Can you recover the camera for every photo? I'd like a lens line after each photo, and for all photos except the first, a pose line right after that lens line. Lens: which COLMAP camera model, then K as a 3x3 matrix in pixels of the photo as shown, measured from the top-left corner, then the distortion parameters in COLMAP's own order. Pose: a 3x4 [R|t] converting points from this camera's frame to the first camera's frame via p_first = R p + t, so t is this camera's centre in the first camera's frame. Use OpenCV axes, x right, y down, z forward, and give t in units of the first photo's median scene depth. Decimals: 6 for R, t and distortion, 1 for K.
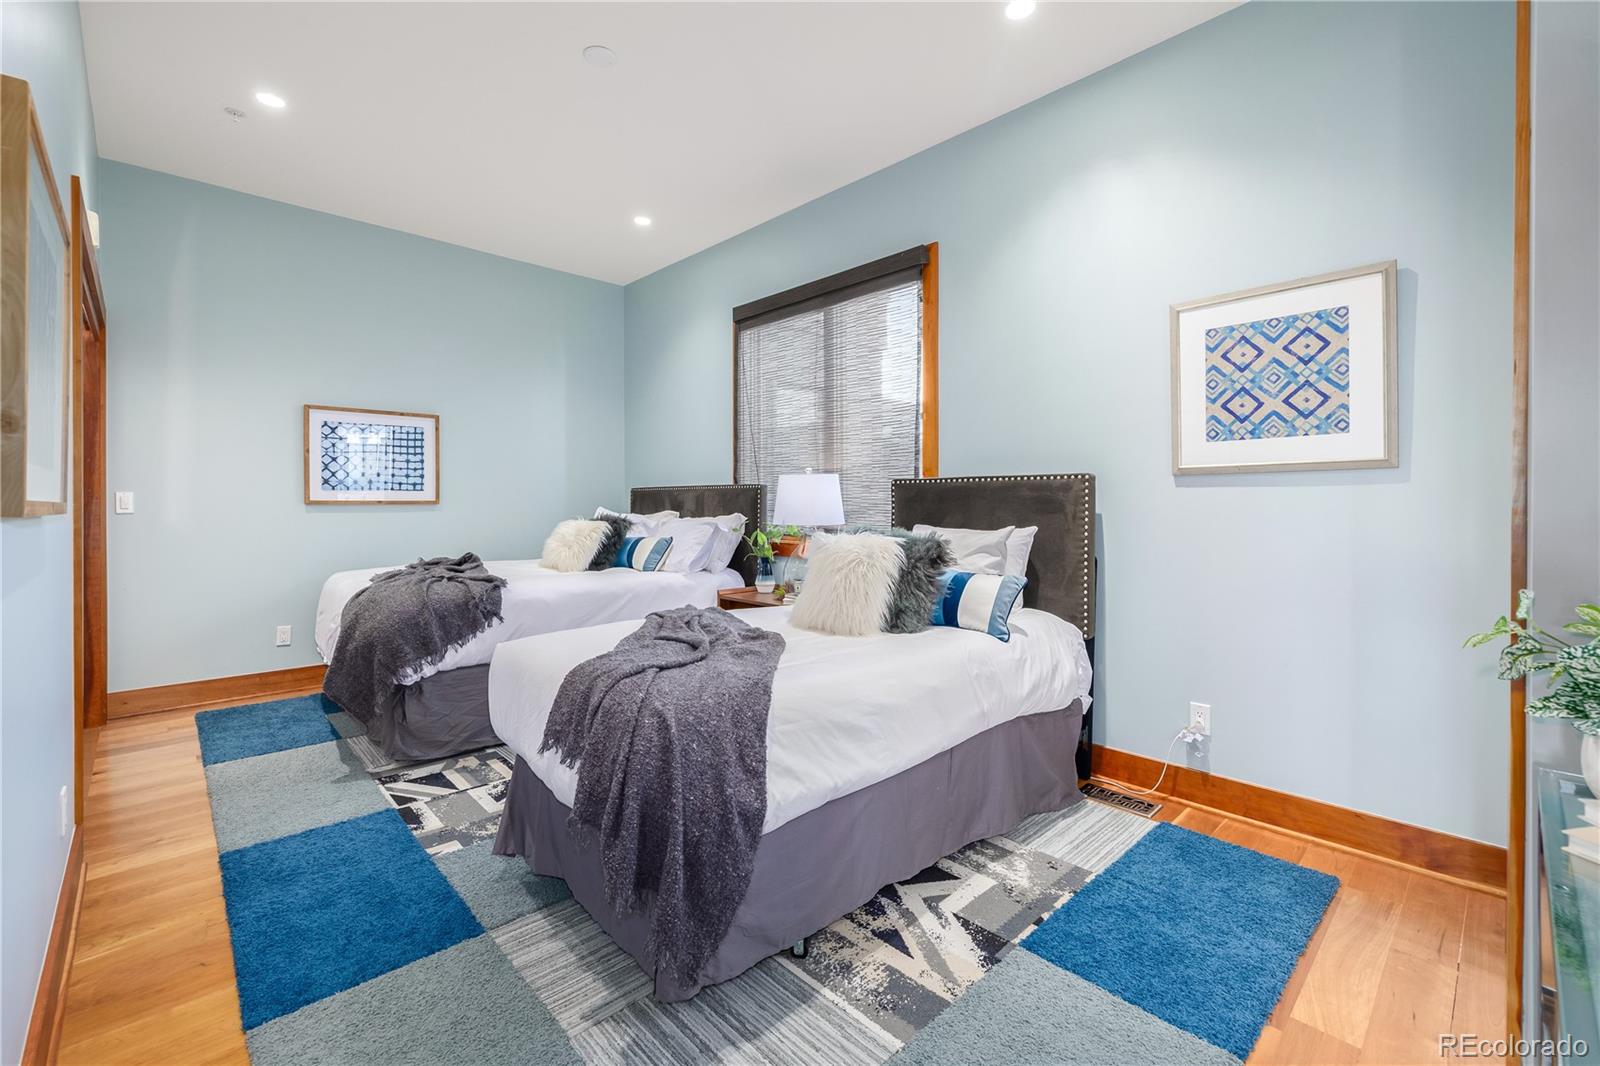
lens RADIAL K [[677.6, 0, 800.5], [0, 677.6, 504.1], [0, 0, 1]] dist [0.003414, 0.000068]
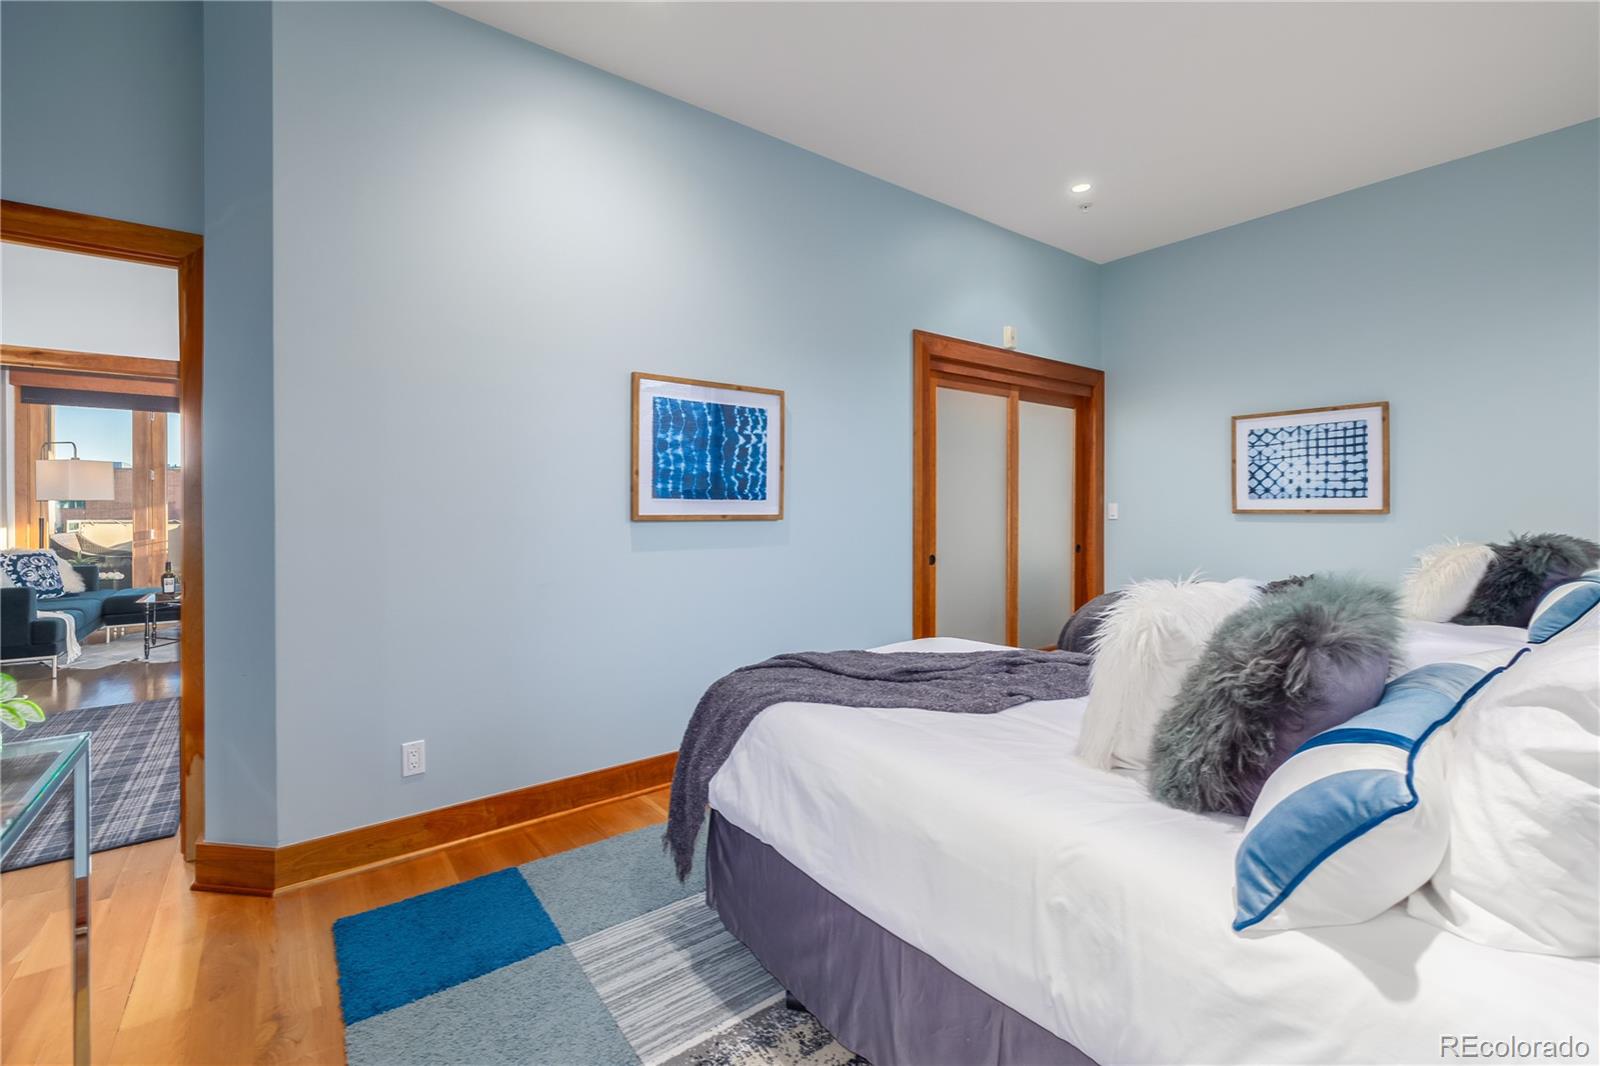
lens RADIAL K [[677.6, 0, 781.6], [0, 677.6, 509.1], [0, 0, 1]] dist [0.003414, 0.000068]
pose [[-0.119764, 0.002151, -0.992800, 0.347782], [0.000243, 0.999998, 0.002137, -0.007646], [0.992802, 0.000015, -0.119765, 0.411006]]
